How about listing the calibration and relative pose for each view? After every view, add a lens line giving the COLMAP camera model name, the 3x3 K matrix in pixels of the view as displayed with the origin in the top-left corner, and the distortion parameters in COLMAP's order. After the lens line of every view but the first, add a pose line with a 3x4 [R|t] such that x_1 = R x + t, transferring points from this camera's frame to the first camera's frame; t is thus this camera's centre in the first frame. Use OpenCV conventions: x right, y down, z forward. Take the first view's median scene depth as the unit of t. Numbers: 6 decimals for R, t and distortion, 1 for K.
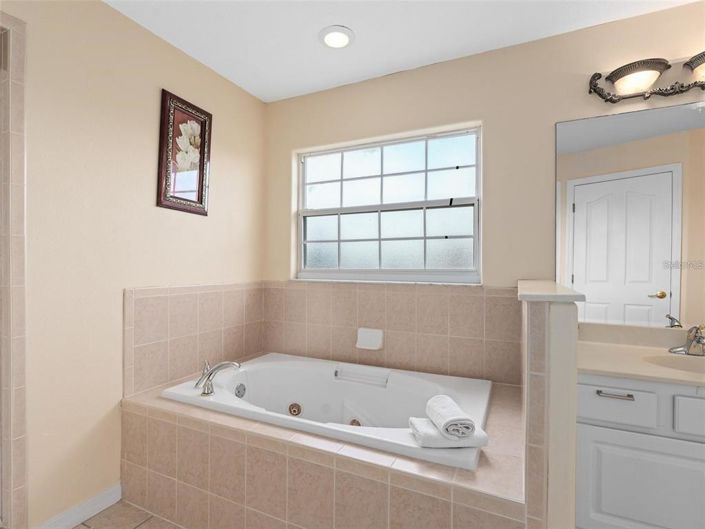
lens RADIAL K [[354.5, 0, 352.5], [0, 354.5, 264.5], [0, 0, 1]] dist [-0.002741, -0.000888]
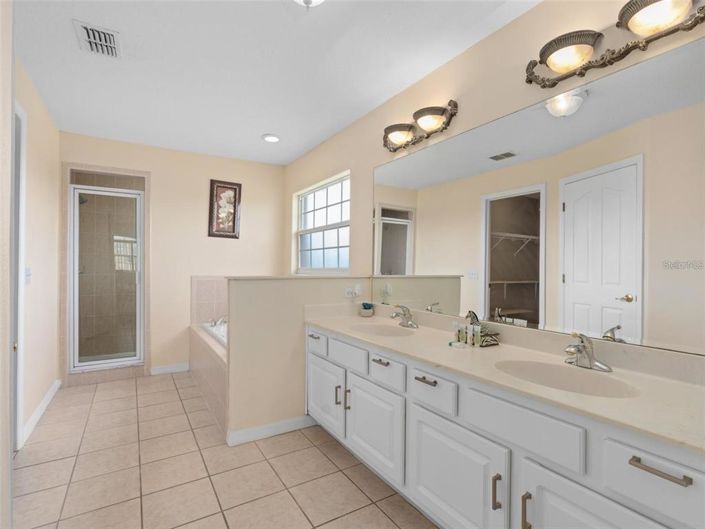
lens RADIAL K [[354.5, 0, 352.5], [0, 354.5, 264.5], [0, 0, 1]] dist [-0.002741, -0.000888]
pose [[0.838696, 0.004634, -0.544581, 1.018920], [0.001726, 0.999936, 0.011167, -0.017457], [0.544598, -0.010305, 0.838634, -0.226921]]
